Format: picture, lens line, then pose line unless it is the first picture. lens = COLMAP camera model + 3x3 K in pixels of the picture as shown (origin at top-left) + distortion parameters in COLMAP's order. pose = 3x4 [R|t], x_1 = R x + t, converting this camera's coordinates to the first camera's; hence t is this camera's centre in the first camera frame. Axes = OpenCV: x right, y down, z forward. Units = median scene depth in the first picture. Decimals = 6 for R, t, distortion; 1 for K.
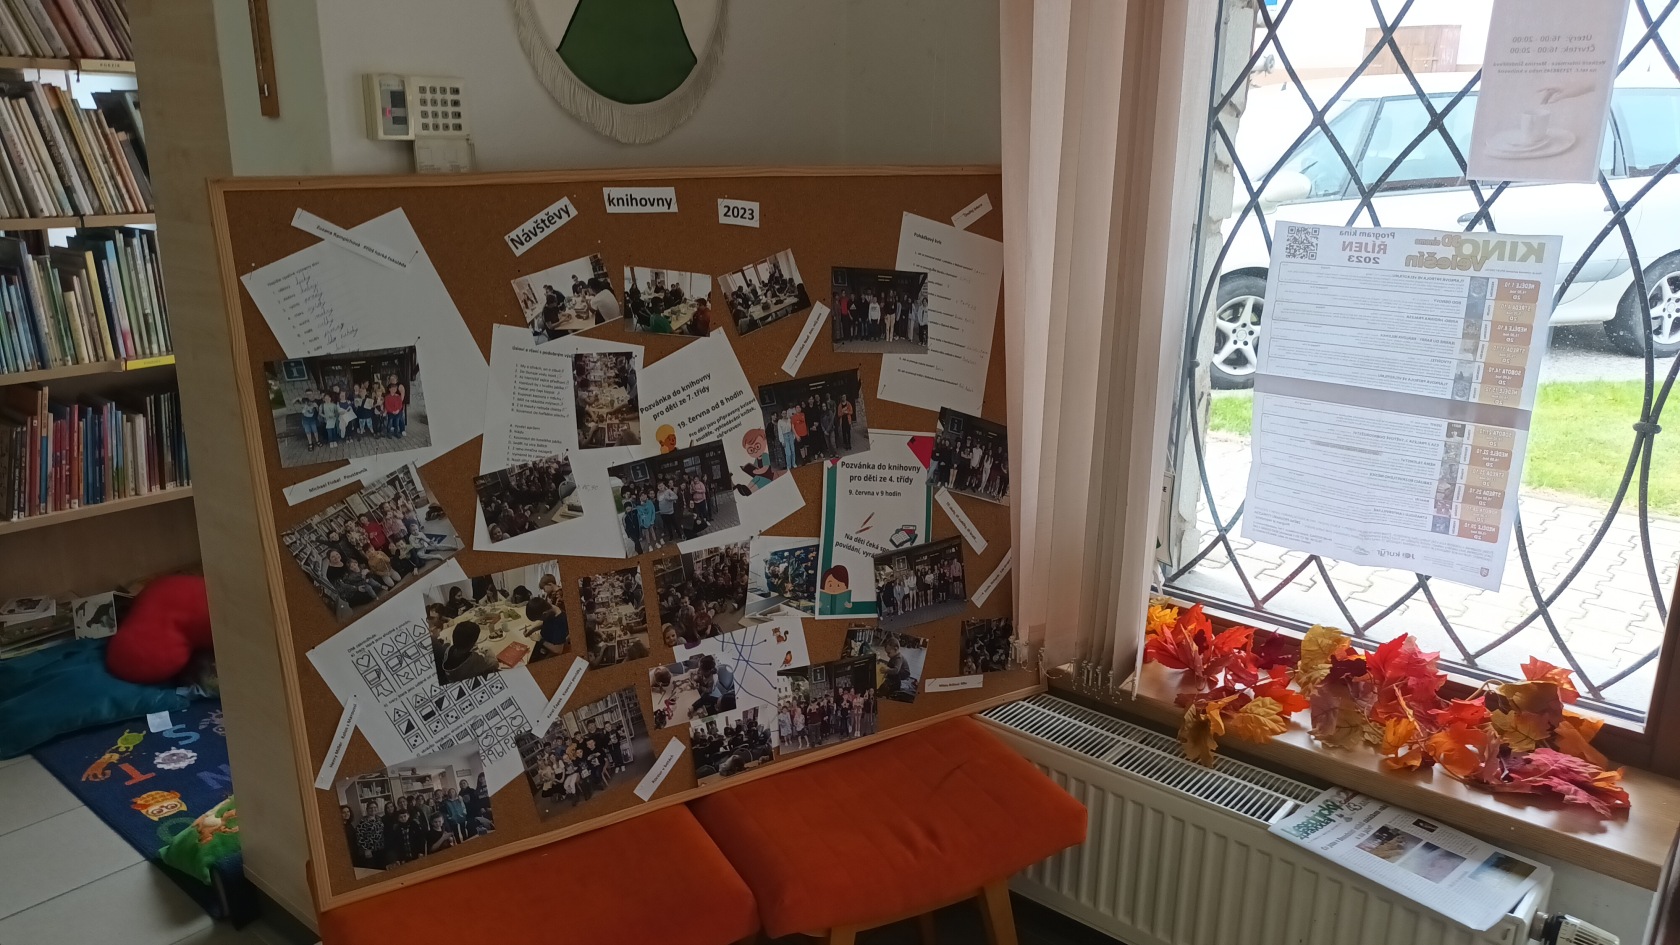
lens RADIAL K [[1192.0, 0, 840.0], [0, 1192.0, 472.5], [0, 0, 1]] dist [0.010870, 0.003455]
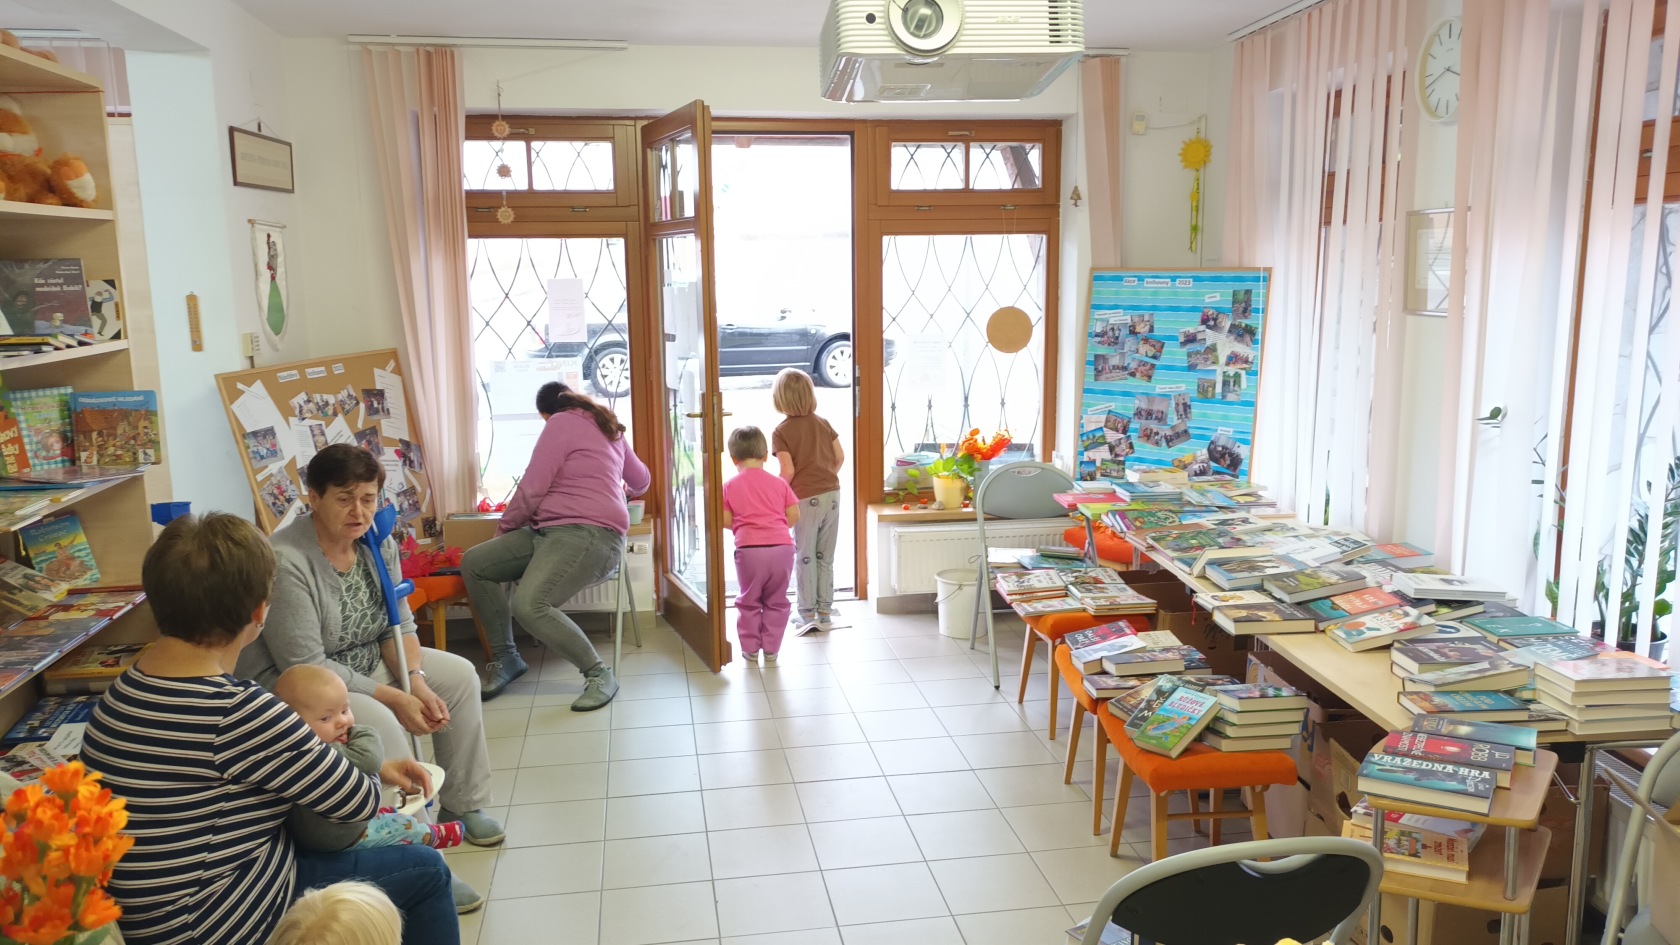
lens RADIAL K [[1192.0, 0, 840.0], [0, 1192.0, 472.5], [0, 0, 1]] dist [0.010870, 0.003455]
pose [[0.649092, -0.150903, 0.745592, -1.438277], [0.228746, 0.973484, -0.002113, 0.282789], [-0.725503, 0.171923, 0.666399, -1.659093]]
